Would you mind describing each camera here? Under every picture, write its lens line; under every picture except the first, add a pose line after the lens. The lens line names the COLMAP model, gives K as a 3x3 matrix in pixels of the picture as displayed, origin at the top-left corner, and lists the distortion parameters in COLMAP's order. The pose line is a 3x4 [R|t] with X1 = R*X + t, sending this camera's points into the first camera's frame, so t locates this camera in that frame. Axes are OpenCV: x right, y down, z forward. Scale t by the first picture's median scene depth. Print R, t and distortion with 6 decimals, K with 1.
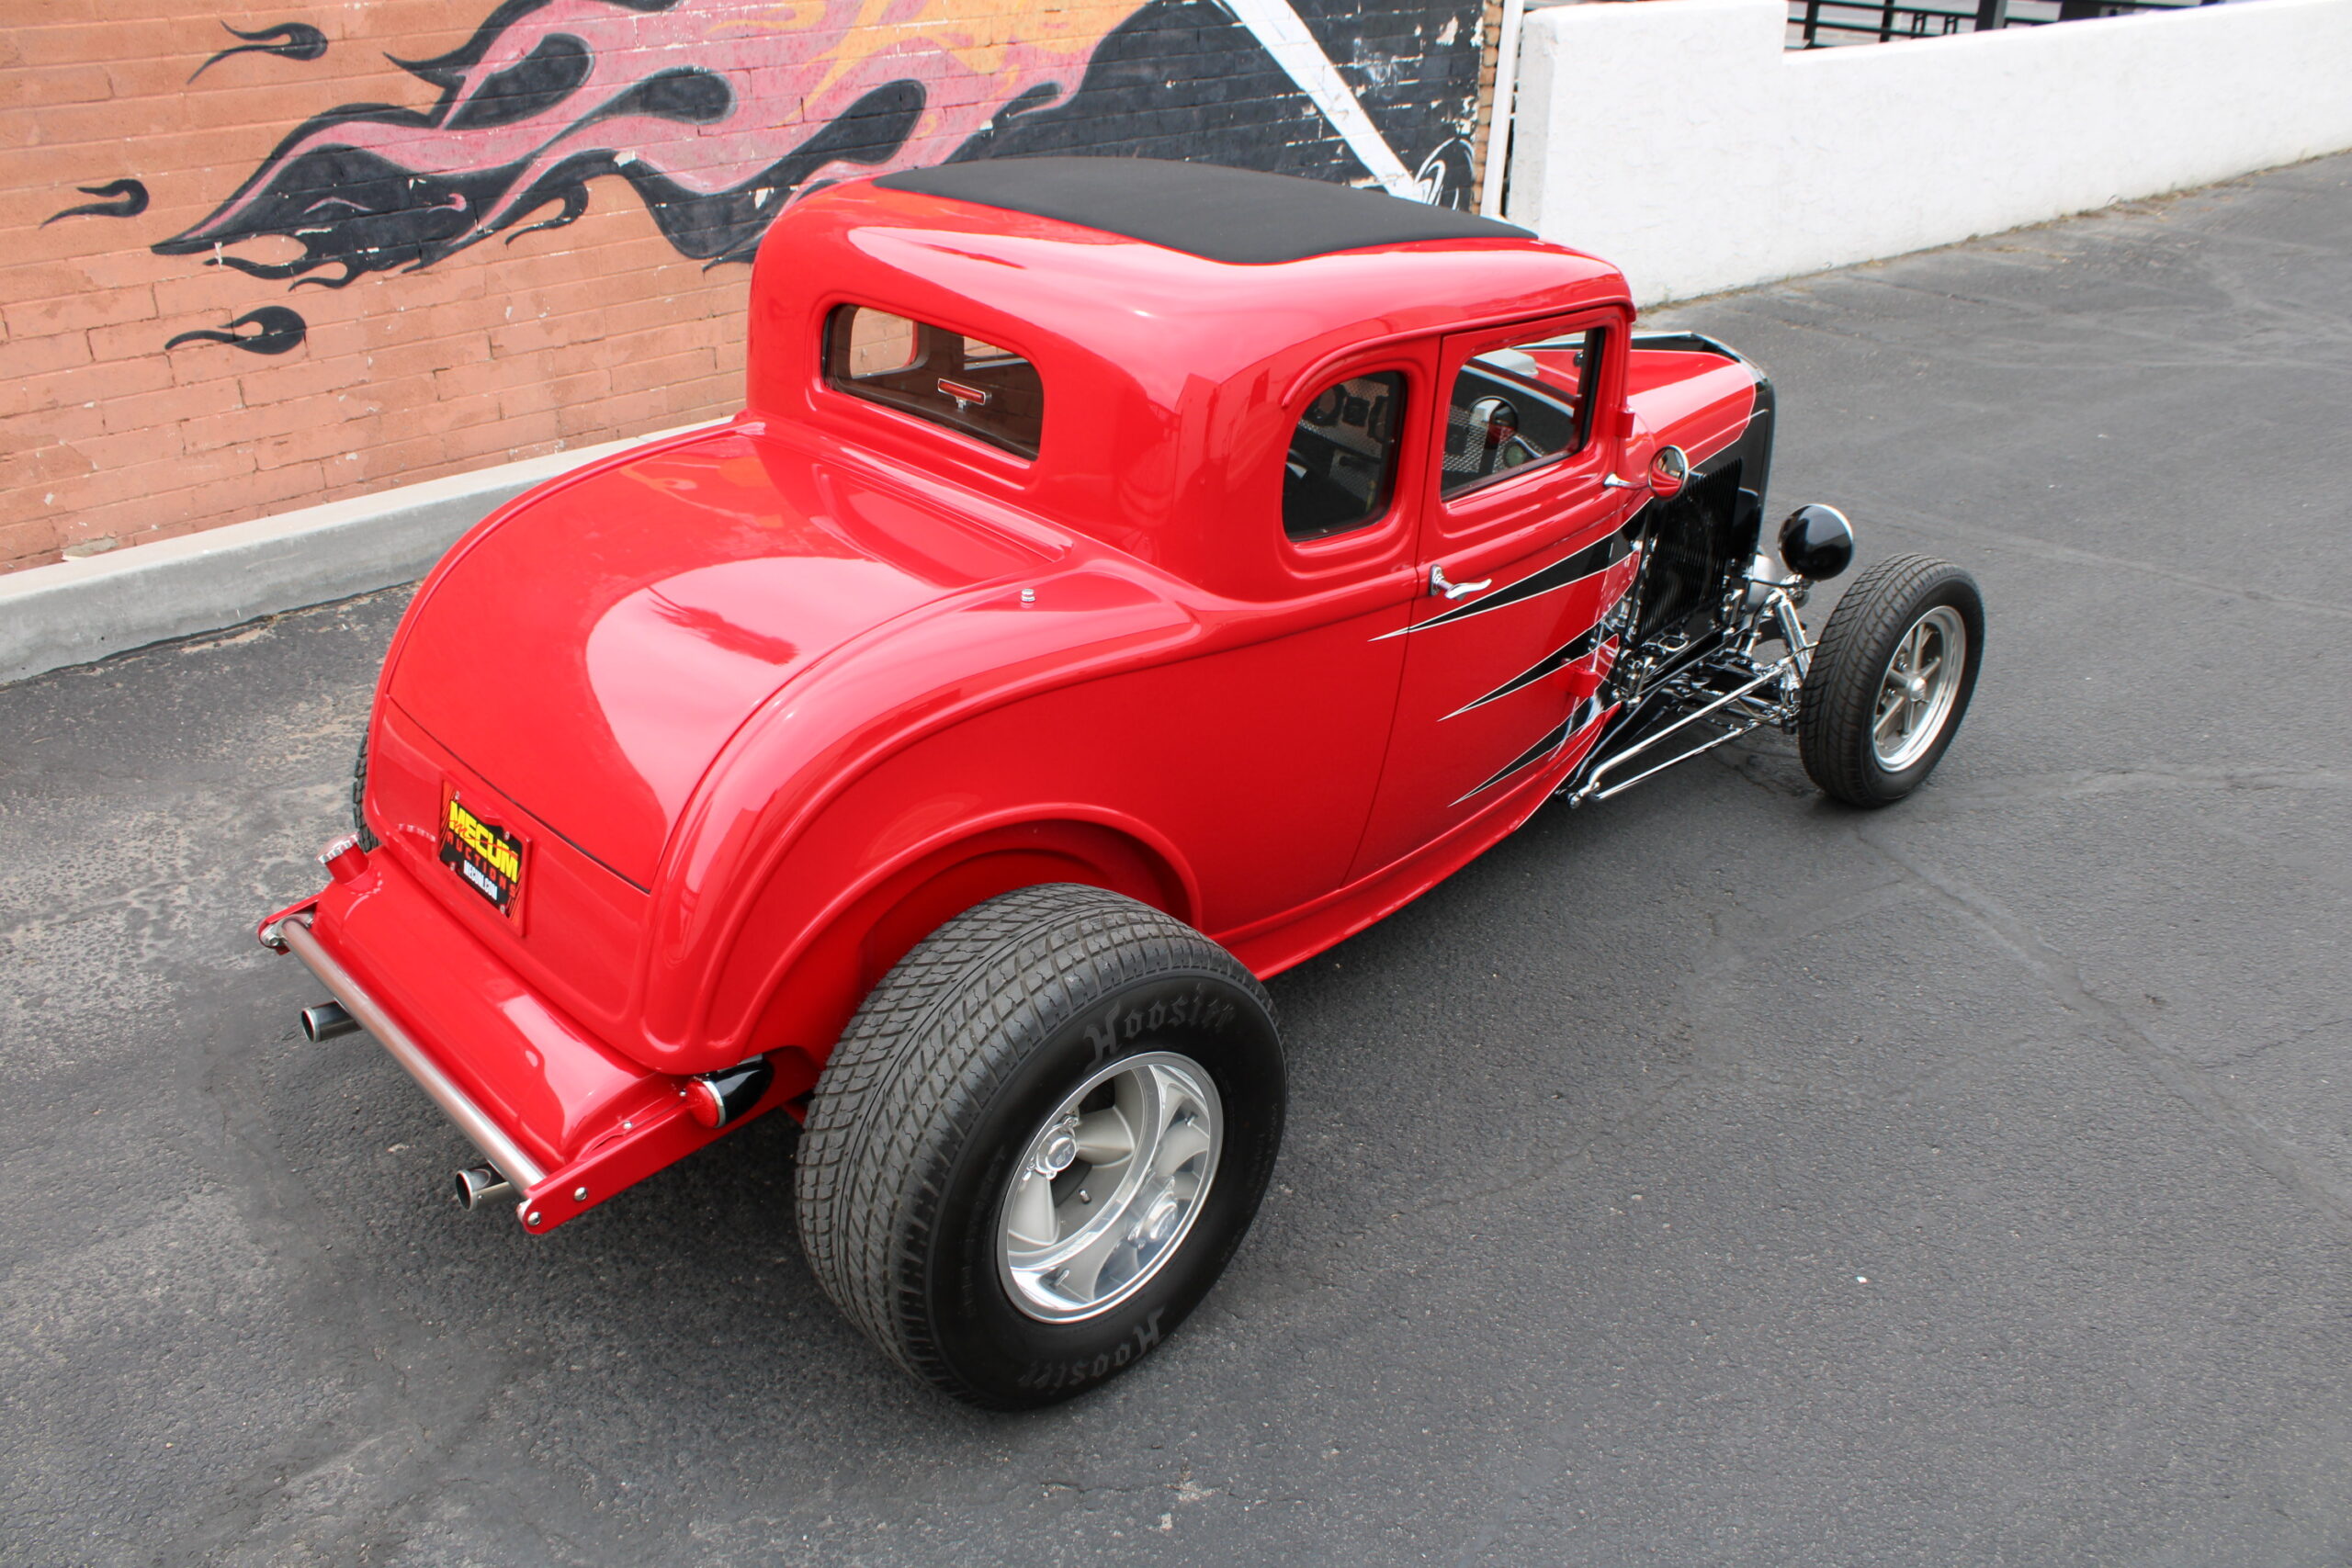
lens RADIAL K [[1974.3, 0, 1152.0], [0, 1974.3, 806.4], [0, 0, 1]] dist [-0.168463, 0.149025]
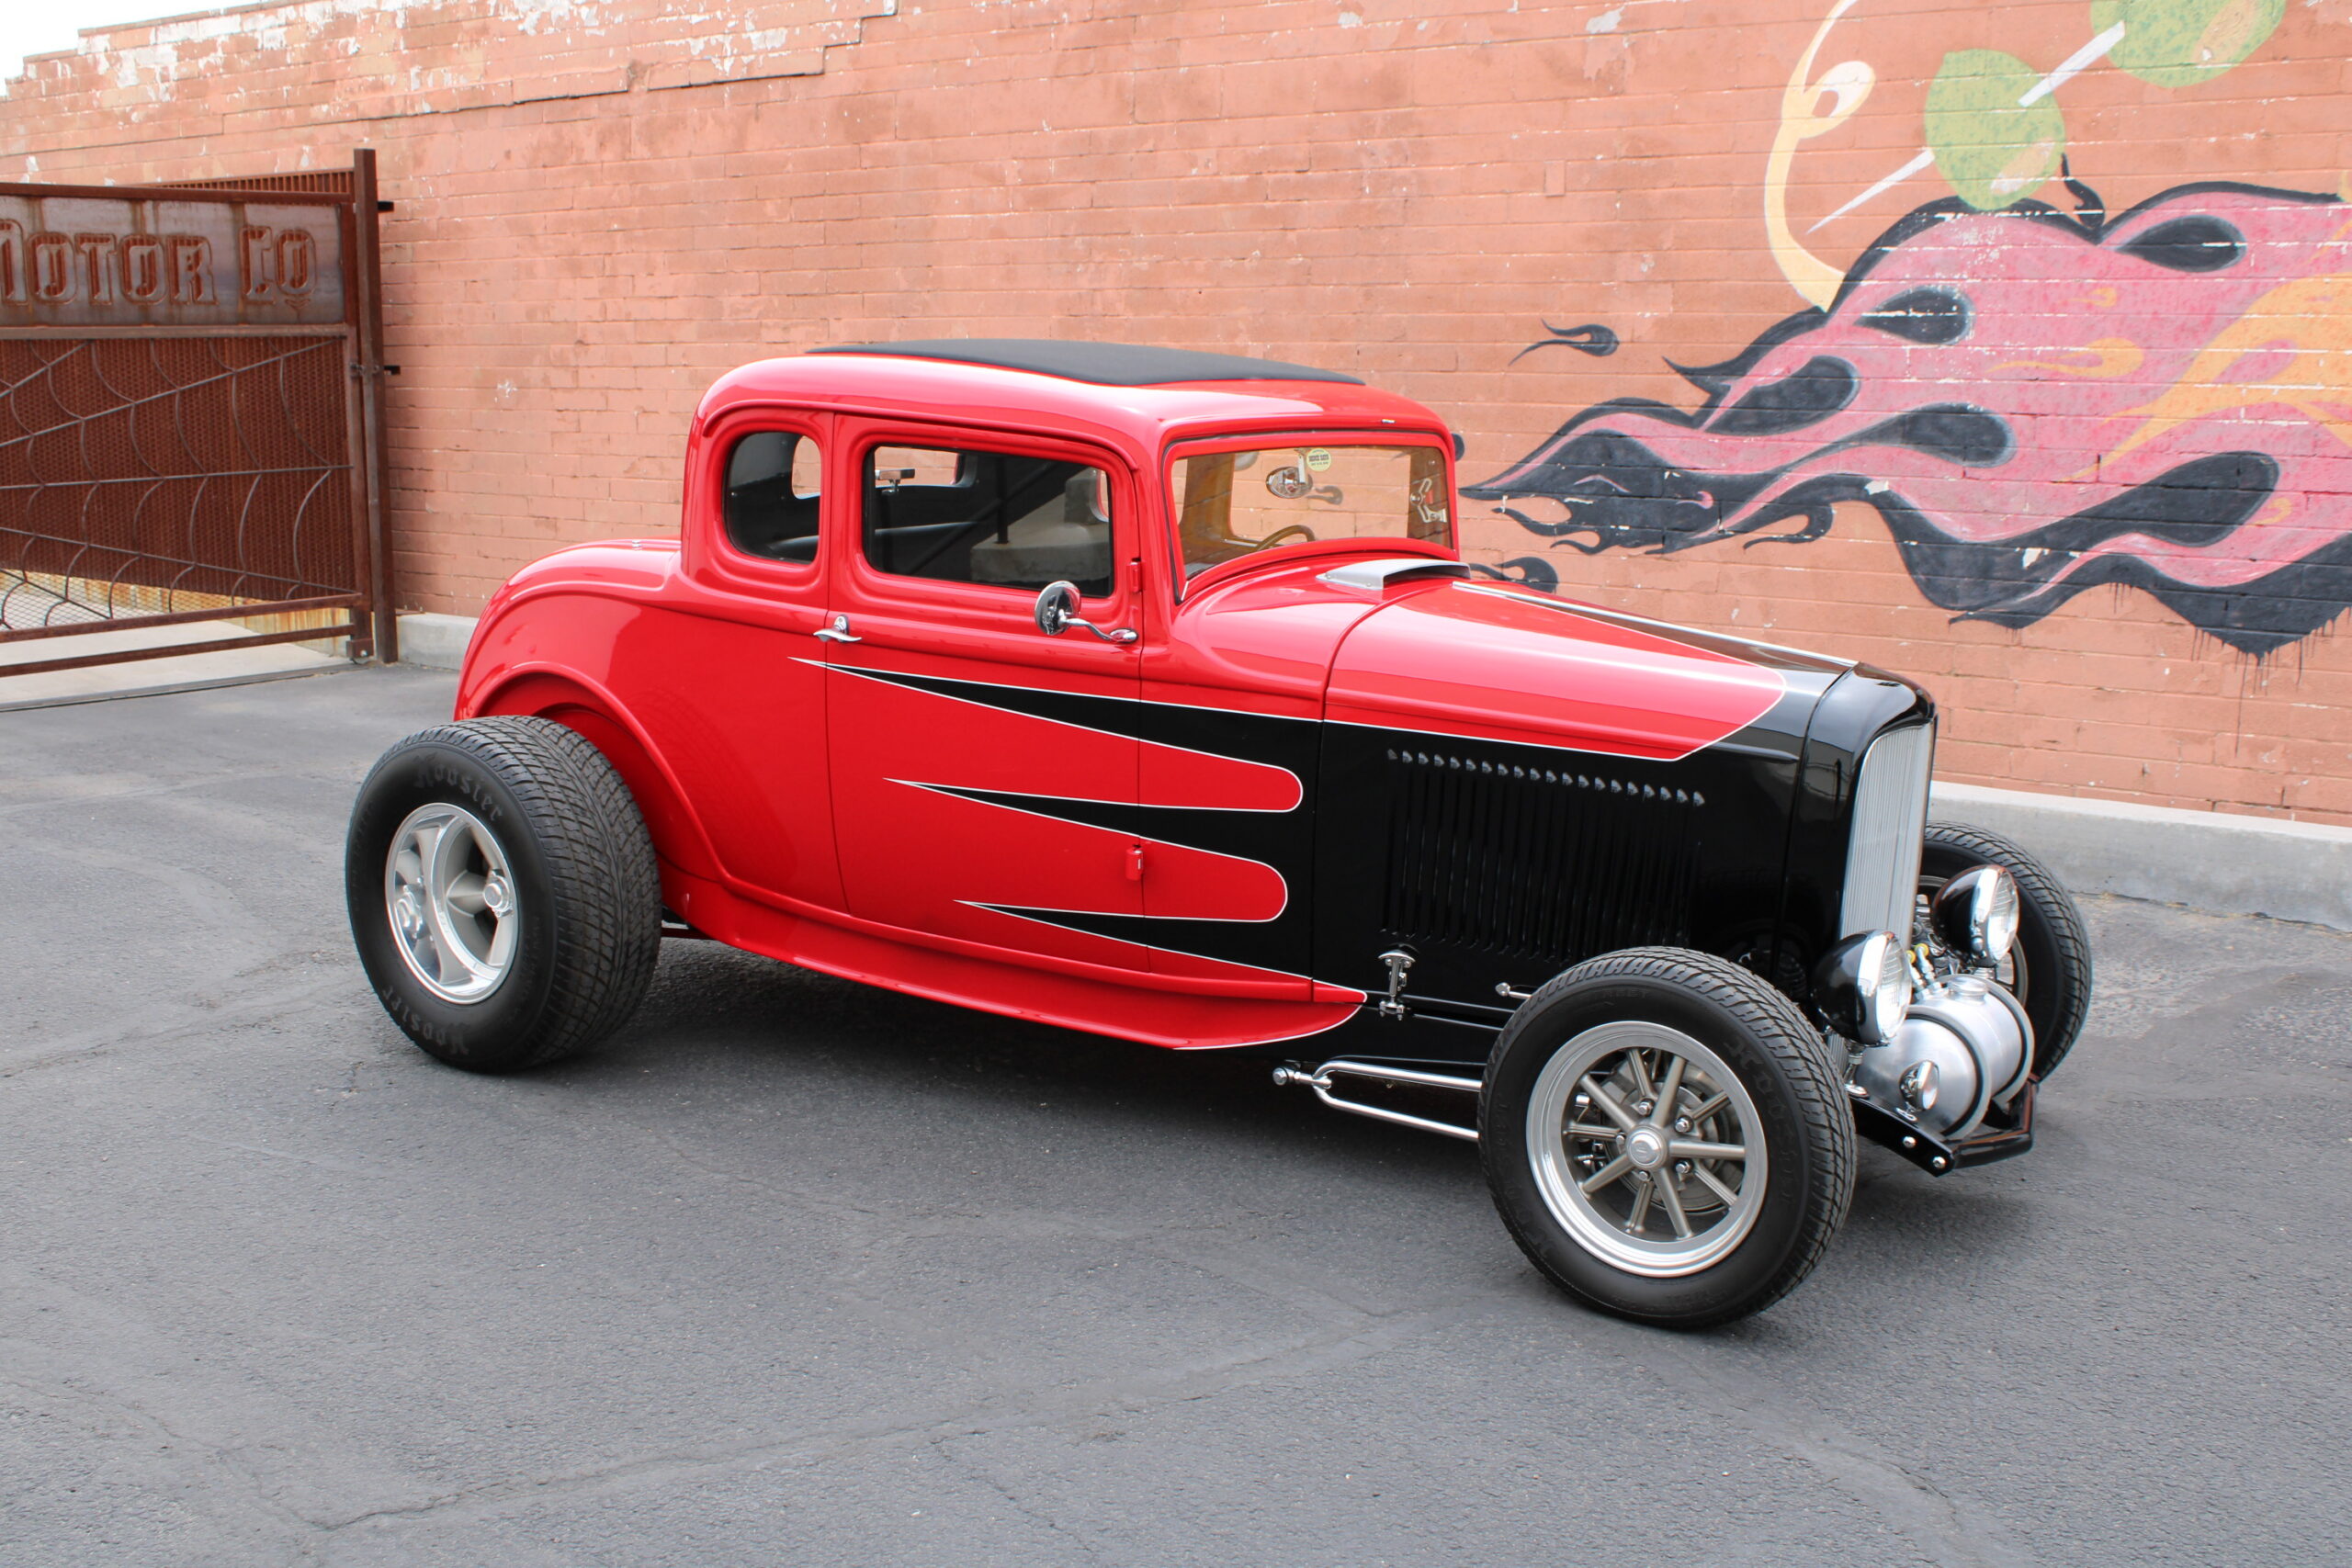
lens RADIAL K [[2411.7, 0, 1165.2], [0, 2411.7, 795.5], [0, 0, 1]] dist [-0.138124, 0.164579]
pose [[0.226330, 0.167600, -0.959523, 0.854654], [-0.455214, 0.889091, 0.047923, -0.098031], [0.861136, 0.425942, 0.277522, 0.444129]]
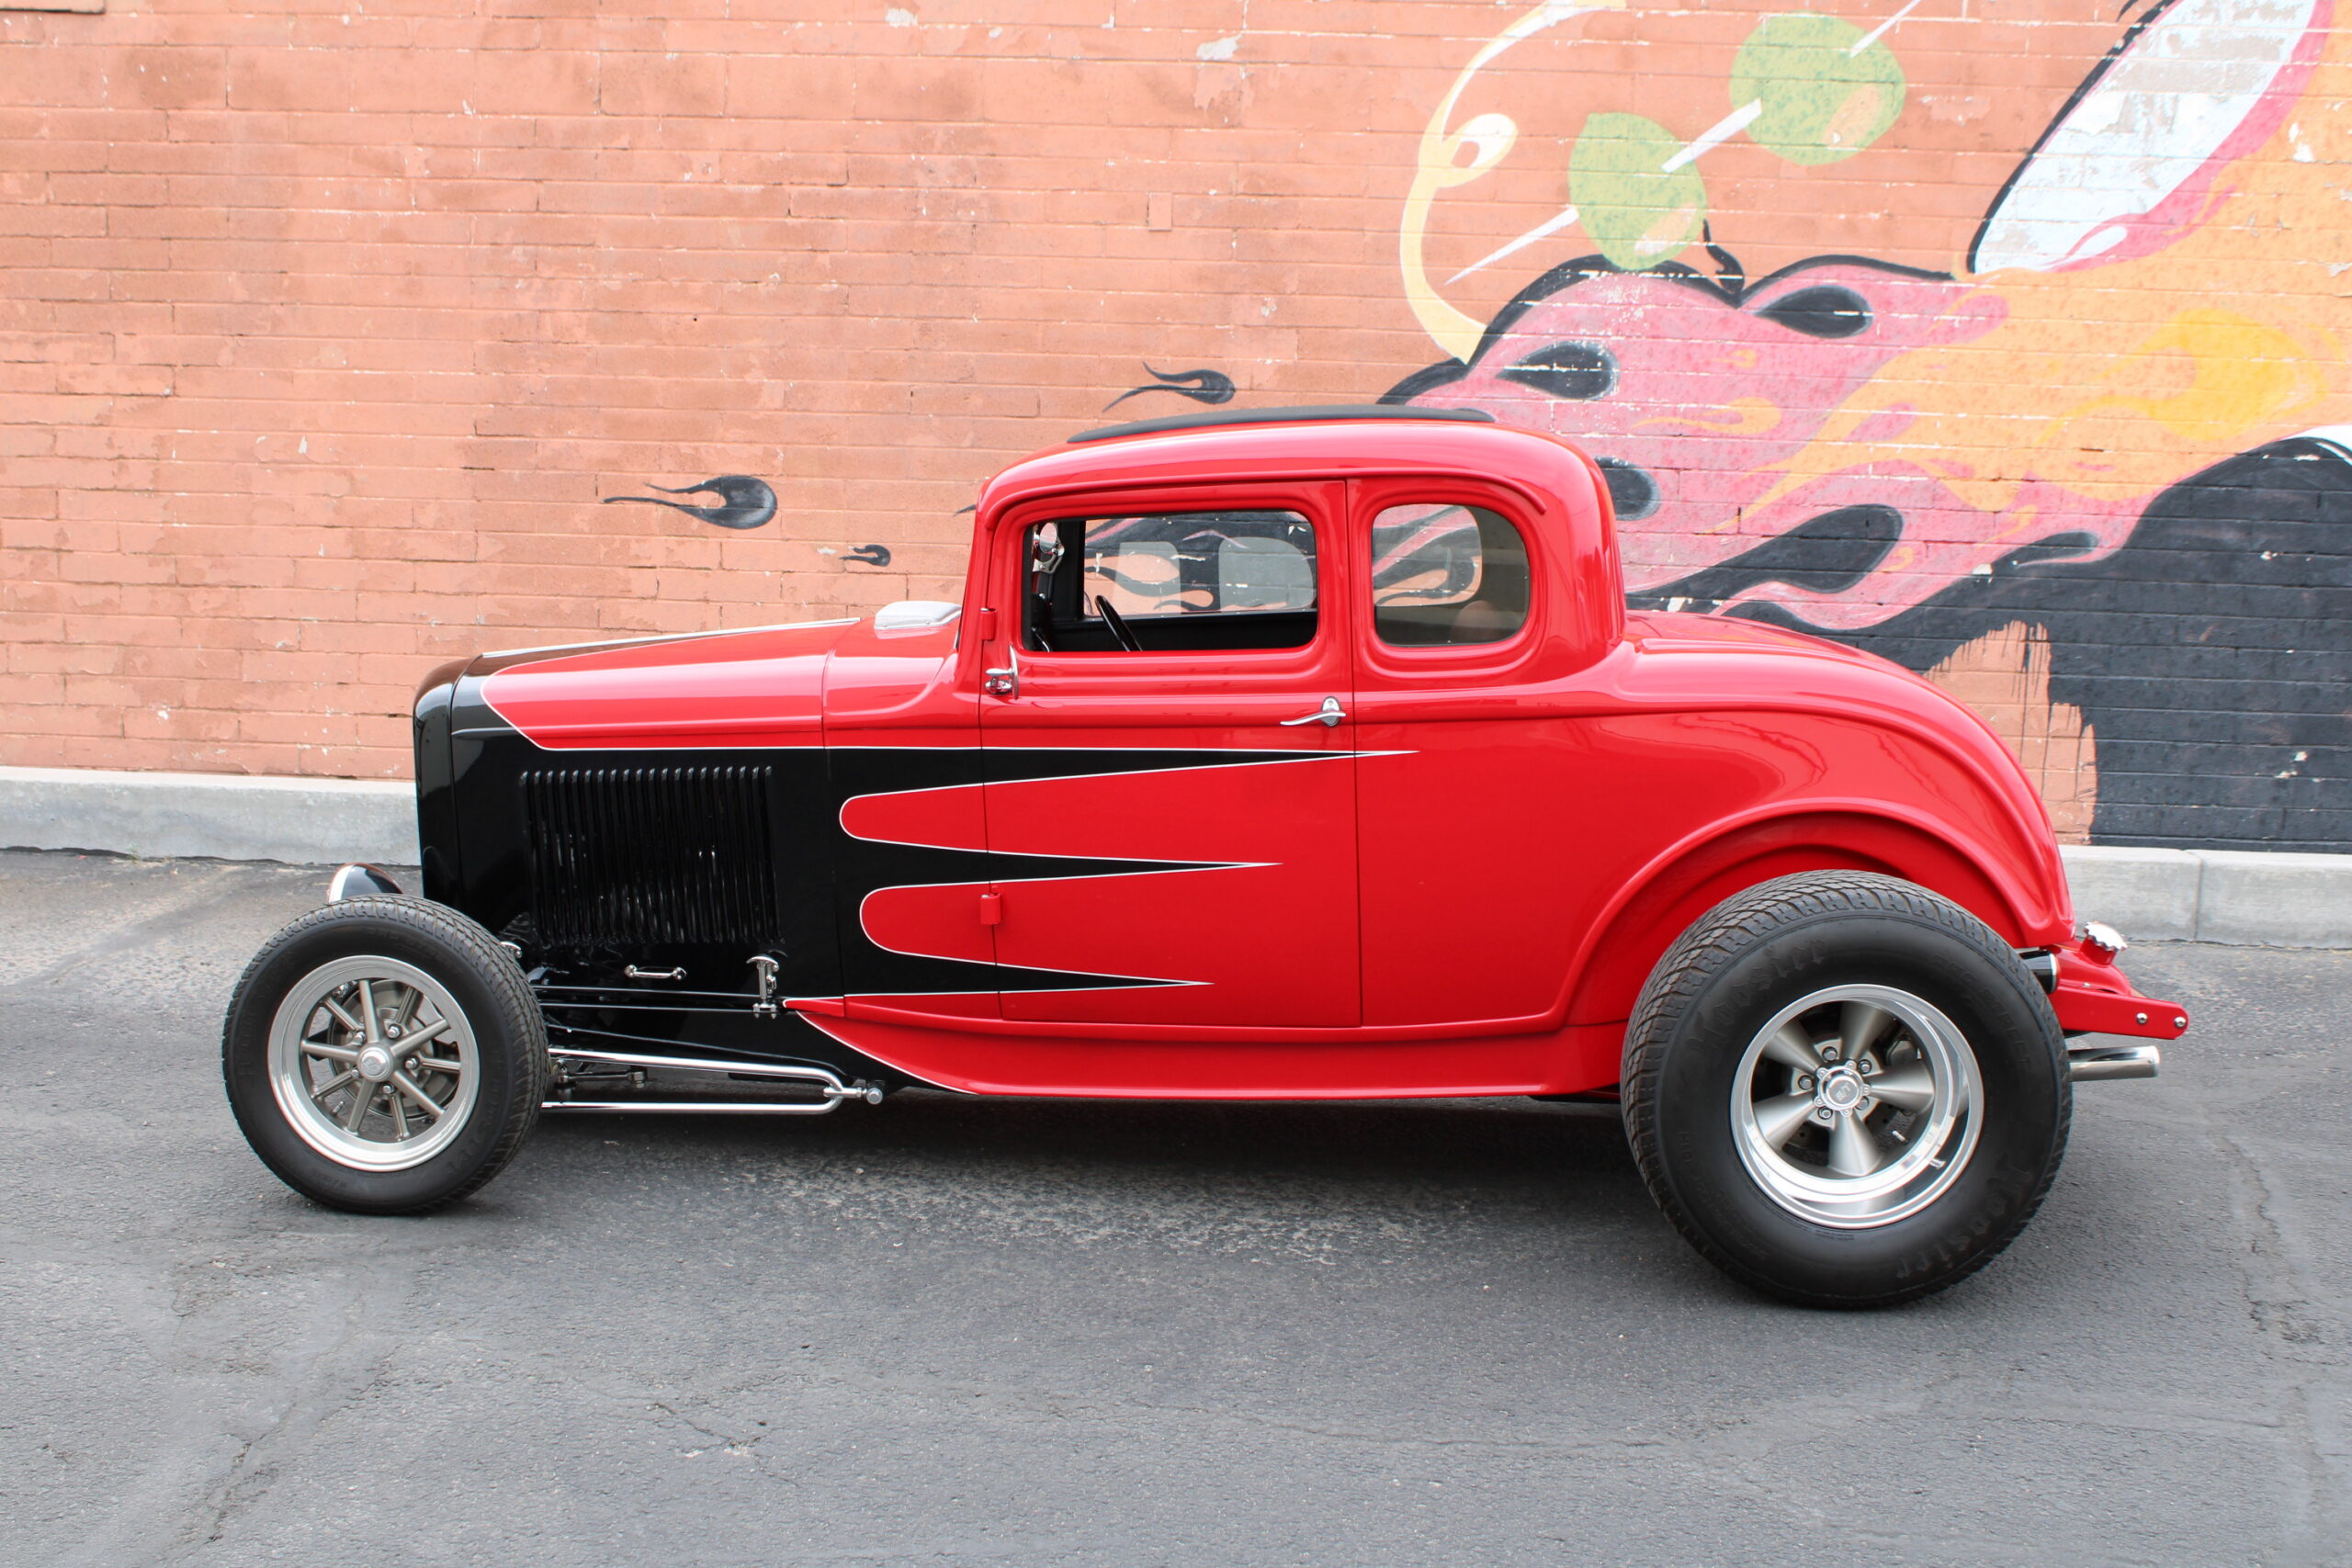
lens RADIAL K [[2590.3, 0, 1127.4], [0, 2590.3, 784.8], [0, 0, 1]] dist [-0.117033, 0.151869]
pose [[0.726063, 0.117163, -0.677573, 0.496388], [-0.338391, 0.918682, -0.203753, 0.111447], [0.598601, 0.377222, 0.706668, 0.011781]]
